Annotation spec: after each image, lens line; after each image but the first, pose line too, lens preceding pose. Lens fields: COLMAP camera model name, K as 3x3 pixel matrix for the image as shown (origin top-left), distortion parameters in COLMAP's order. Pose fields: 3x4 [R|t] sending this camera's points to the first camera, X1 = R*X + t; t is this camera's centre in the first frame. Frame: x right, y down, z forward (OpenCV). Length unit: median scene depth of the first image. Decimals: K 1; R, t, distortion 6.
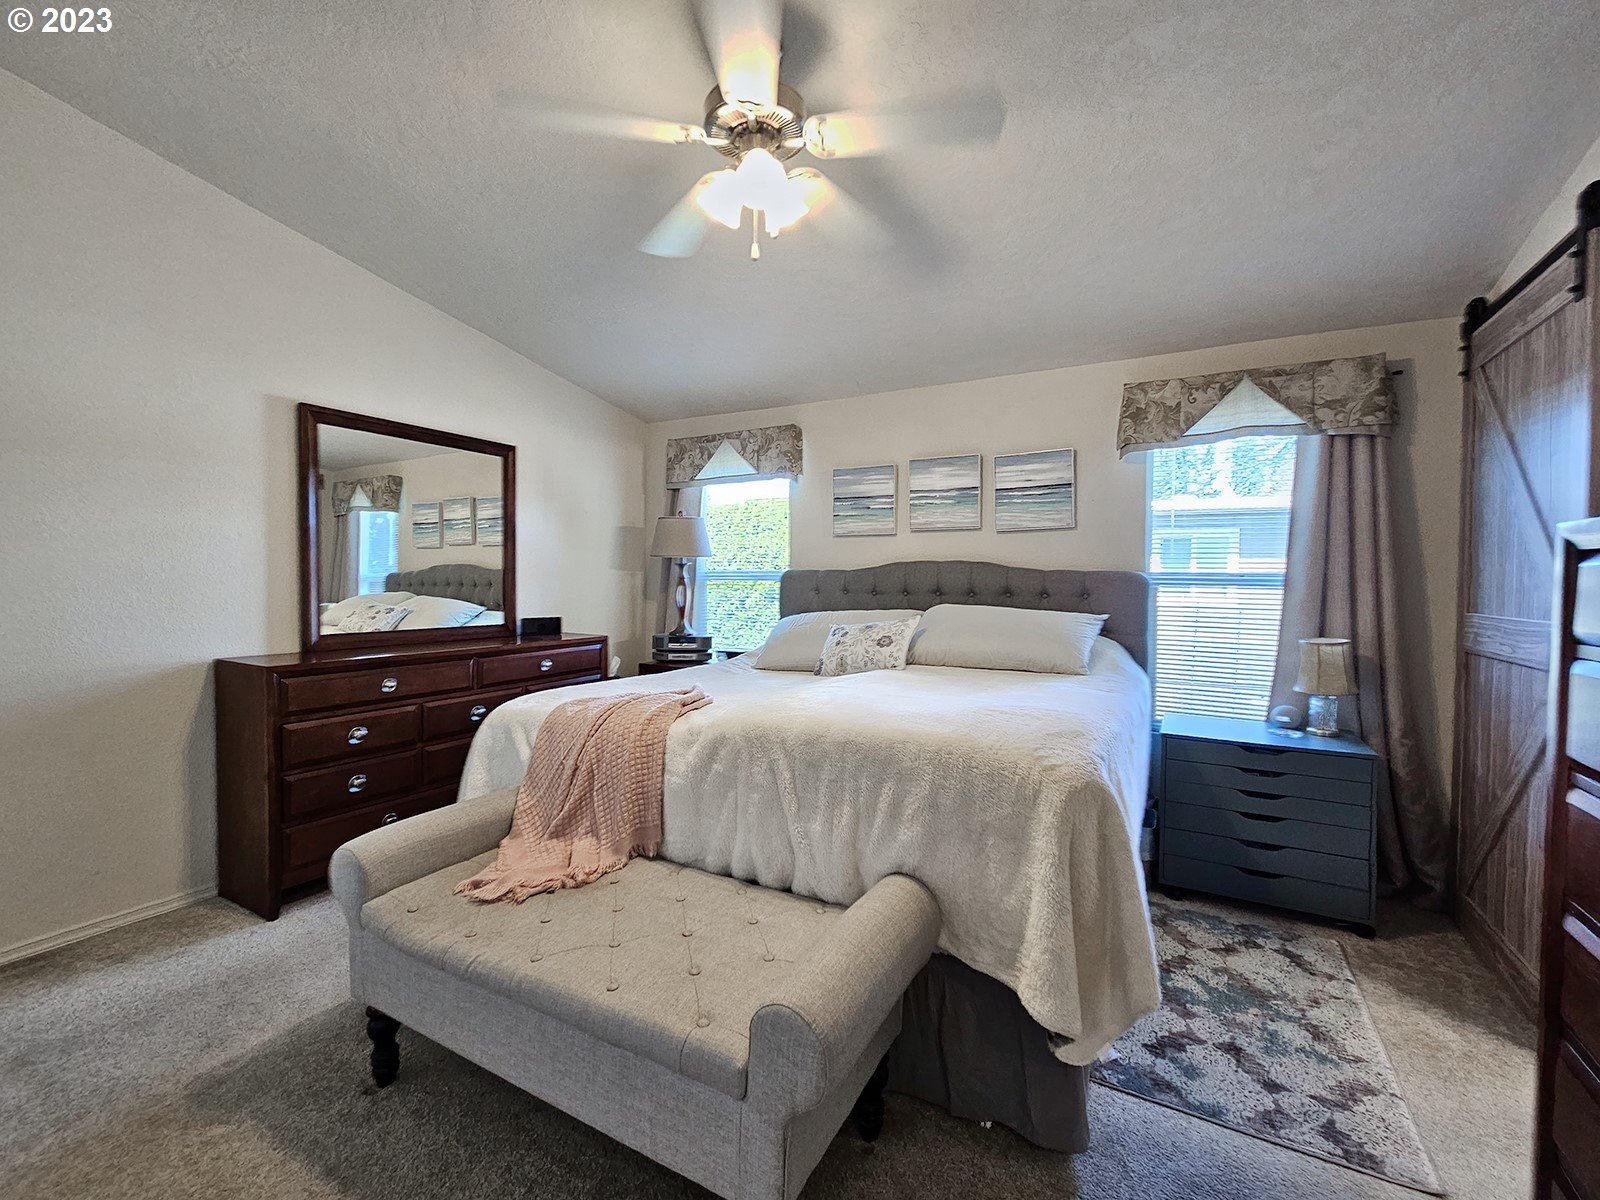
lens RADIAL K [[665.4, 0, 798.8], [0, 665.4, 602.9], [0, 0, 1]] dist [0.002300, 0.000217]
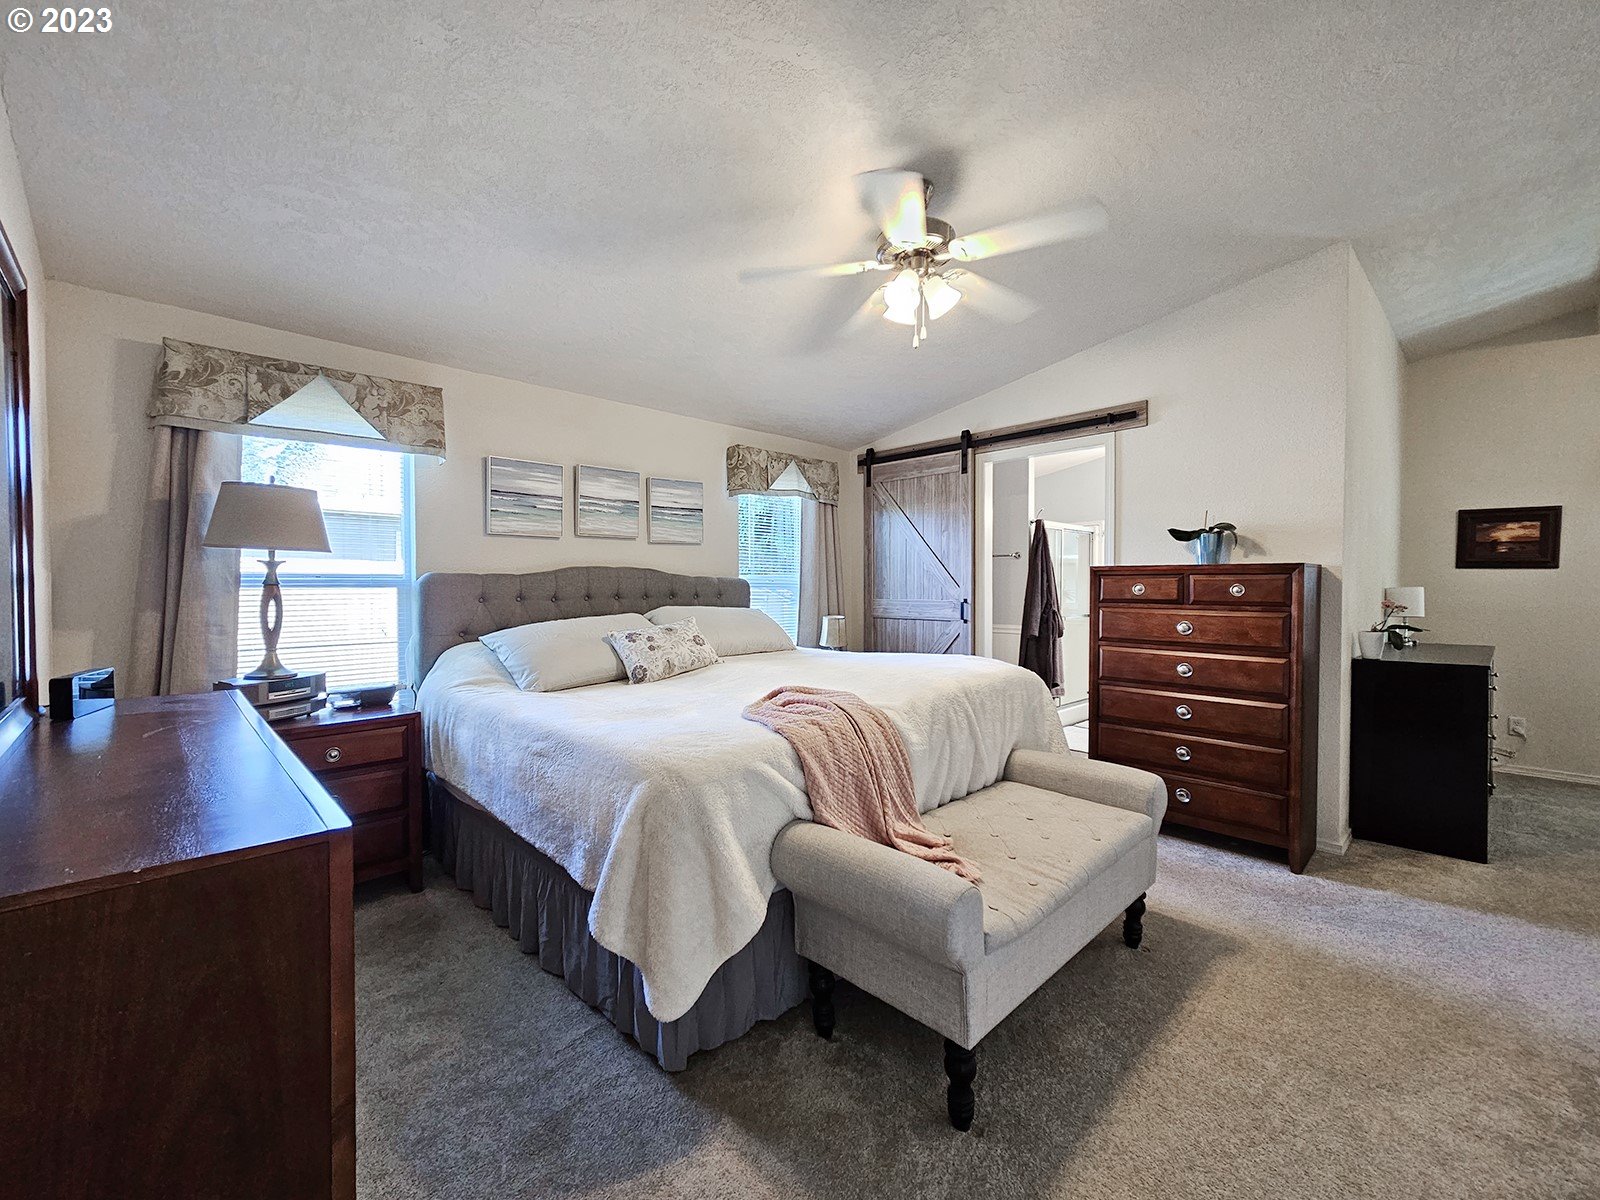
lens RADIAL K [[665.4, 0, 795.2], [0, 665.4, 601.3], [0, 0, 1]] dist [0.002300, 0.000217]
pose [[0.302225, -0.031388, 0.952720, -0.700875], [0.034453, 0.999164, 0.021989, -0.021873], [-0.952614, 0.026178, 0.303054, 0.404090]]
